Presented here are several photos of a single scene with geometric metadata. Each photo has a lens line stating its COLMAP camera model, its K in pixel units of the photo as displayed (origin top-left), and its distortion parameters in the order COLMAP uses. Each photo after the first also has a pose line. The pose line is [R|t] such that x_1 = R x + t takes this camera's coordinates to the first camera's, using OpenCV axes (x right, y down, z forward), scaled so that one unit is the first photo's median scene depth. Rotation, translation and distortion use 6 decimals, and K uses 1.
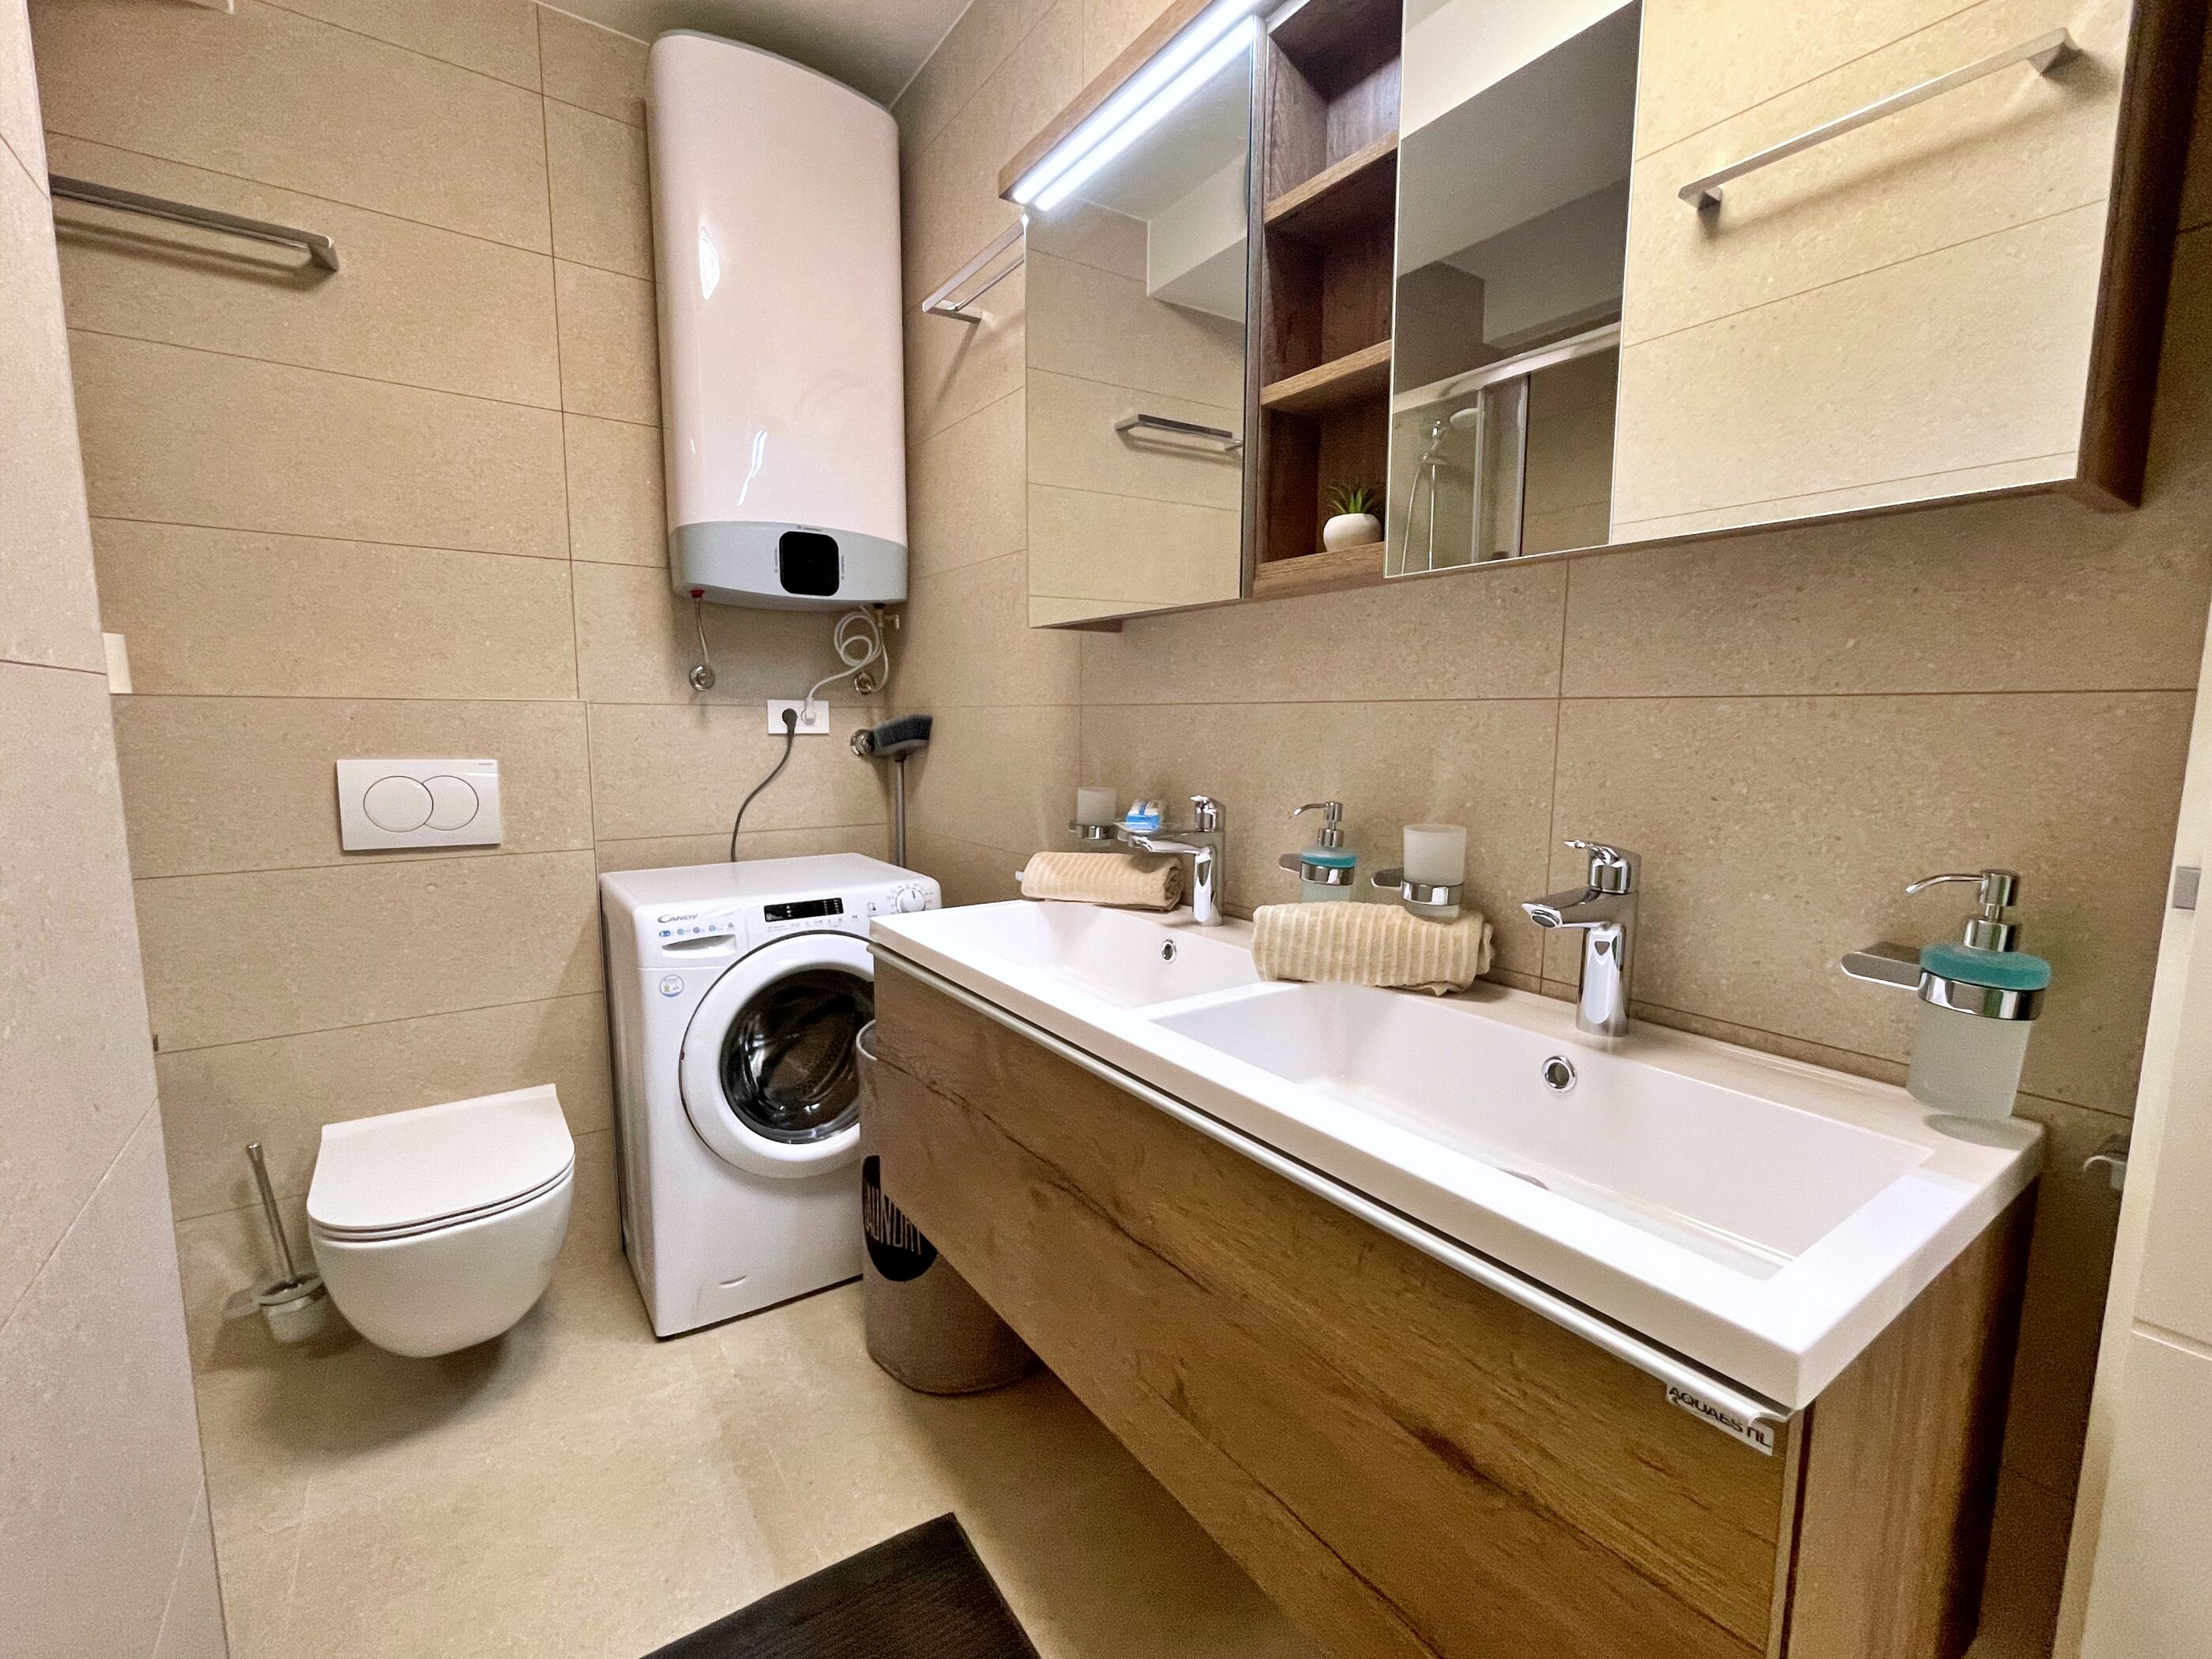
lens RADIAL K [[912.2, 0, 1104.9], [0, 912.2, 838.2], [0, 0, 1]] dist [-0.000931, 0.000559]
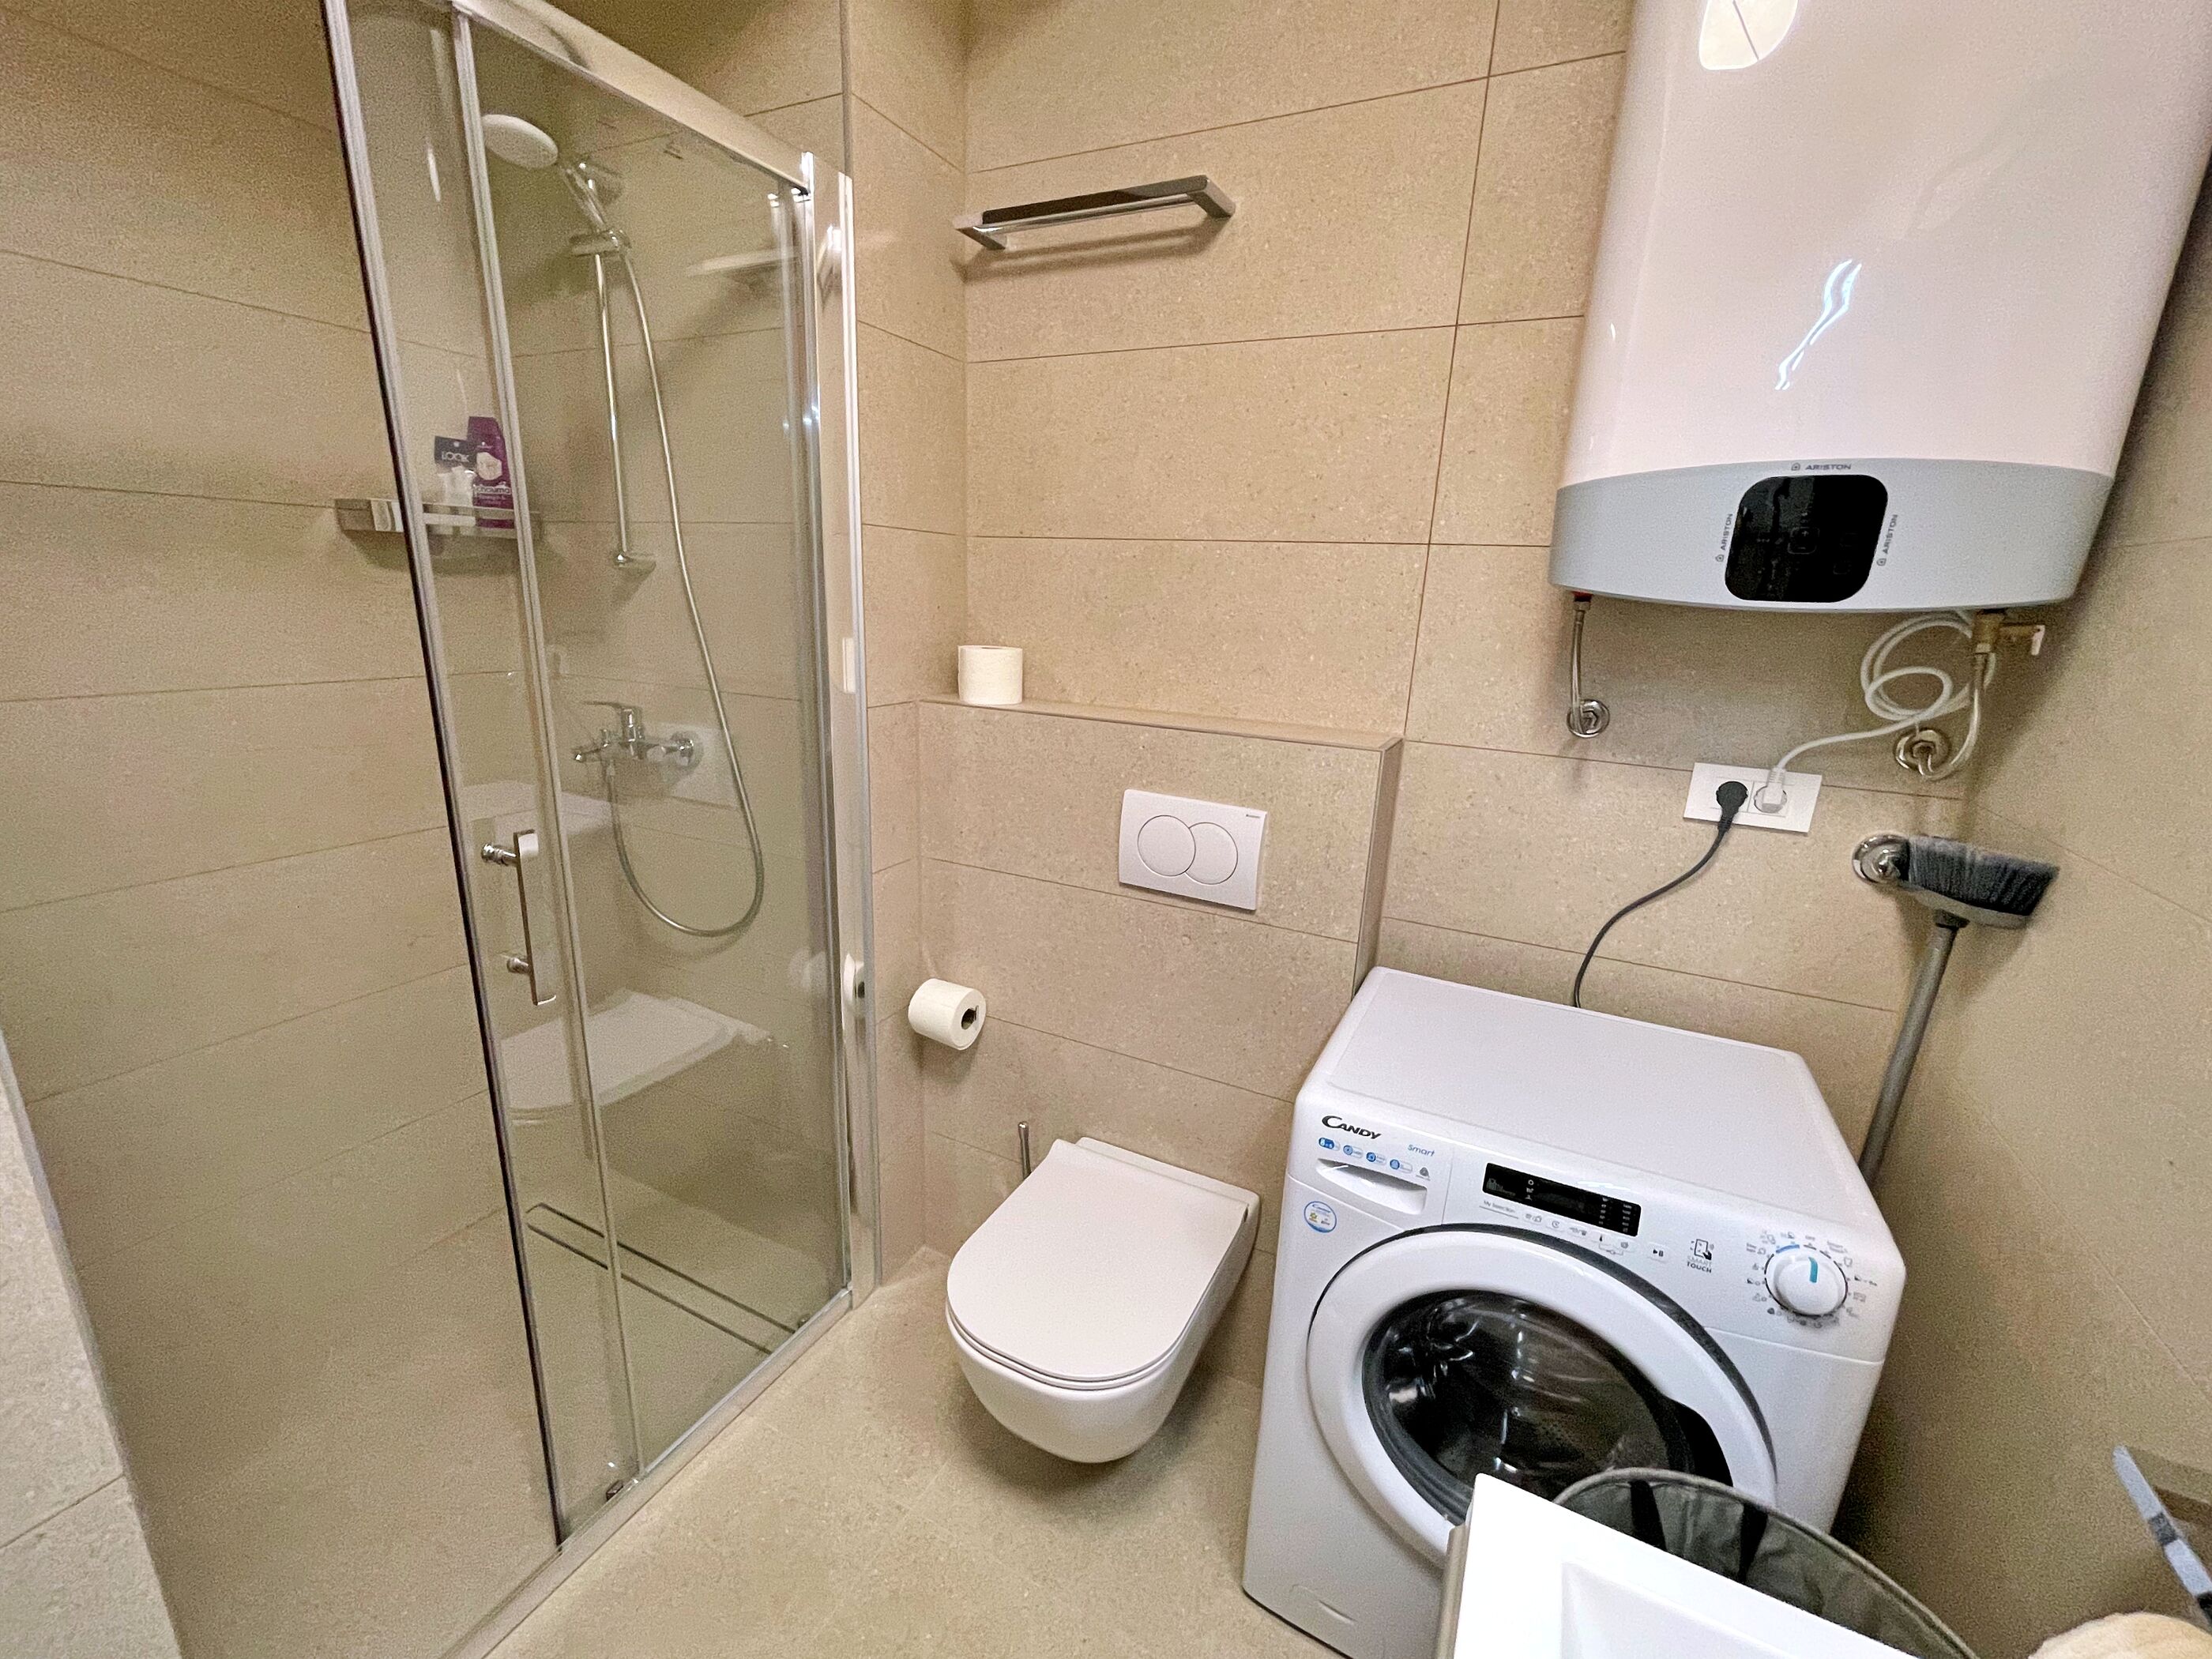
lens RADIAL K [[941.9, 0, 1093.0], [0, 941.9, 826.8], [0, 0, 1]] dist [-0.005816, -0.000238]
pose [[0.455447, 0.244681, -0.855979, -0.021853], [-0.157923, 0.968446, 0.192803, -0.191479], [0.876144, 0.047367, 0.479716, 0.428275]]
